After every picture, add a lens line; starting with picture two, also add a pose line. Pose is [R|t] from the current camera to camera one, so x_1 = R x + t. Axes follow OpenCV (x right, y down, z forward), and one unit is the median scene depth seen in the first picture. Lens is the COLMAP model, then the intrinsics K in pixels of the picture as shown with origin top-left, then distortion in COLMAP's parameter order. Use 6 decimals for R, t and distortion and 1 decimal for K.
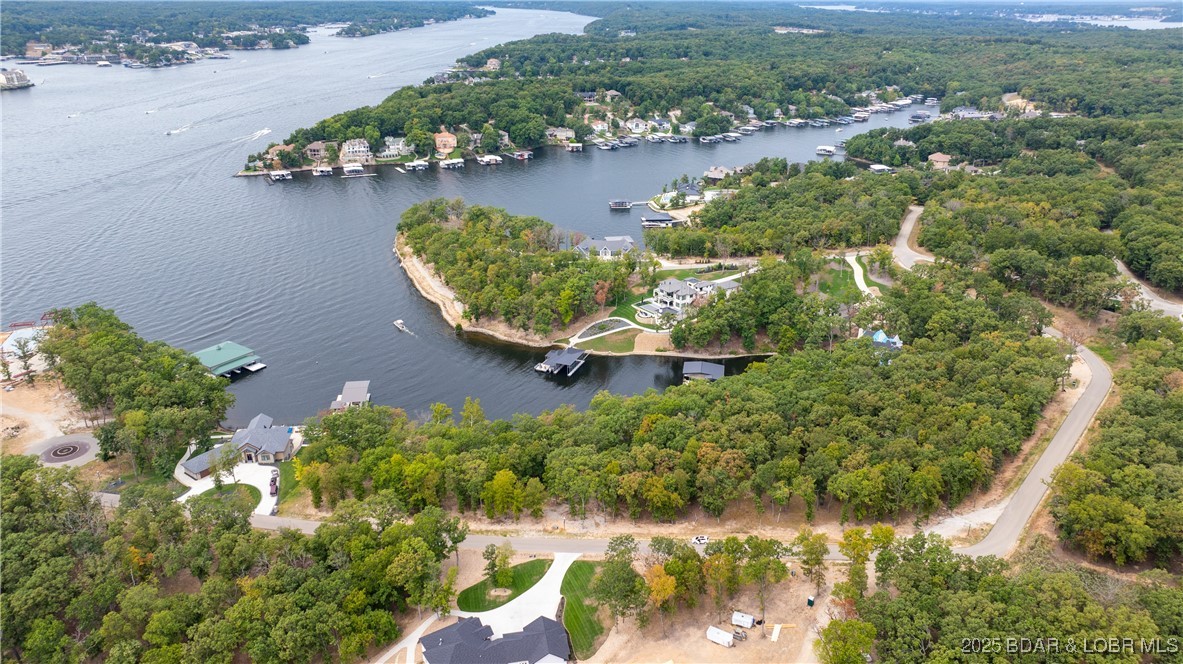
lens RADIAL K [[823.3, 0, 599.8], [0, 823.3, 331.3], [0, 0, 1]] dist [-0.037421, 0.036048]
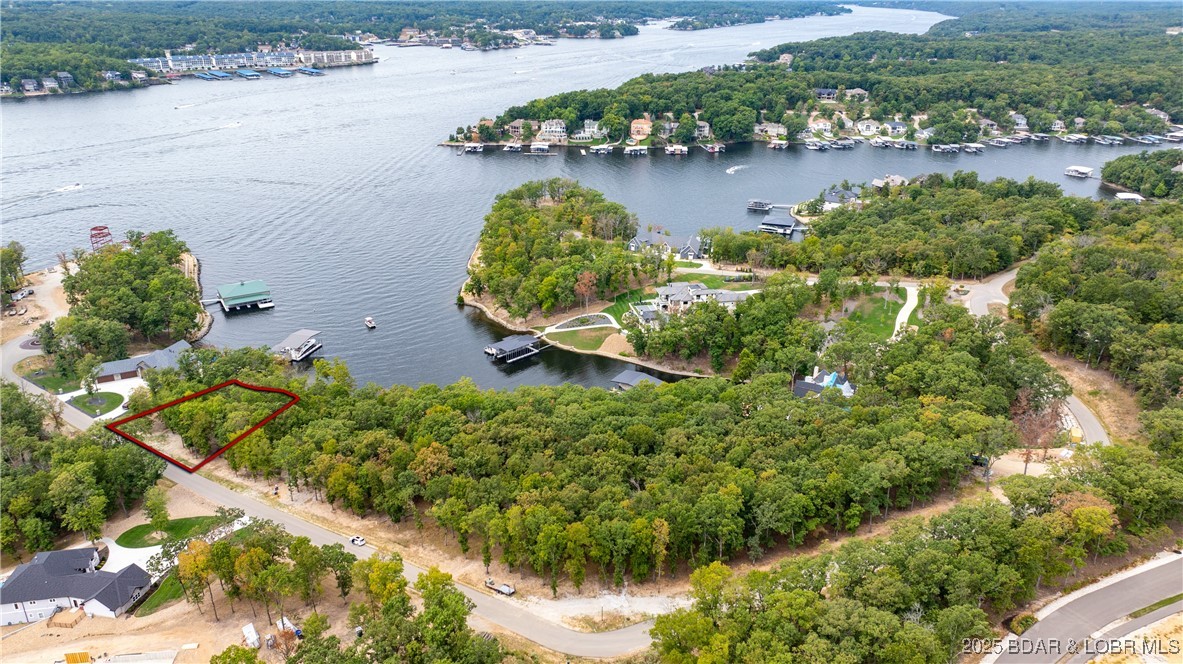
lens RADIAL K [[823.3, 0, 599.8], [0, 823.3, 331.3], [0, 0, 1]] dist [-0.037421, 0.036048]
pose [[0.911316, 0.159749, -0.379452, 0.168192], [-0.159172, 0.986695, 0.033120, -0.012207], [0.379695, 0.030216, 0.924618, 0.062231]]
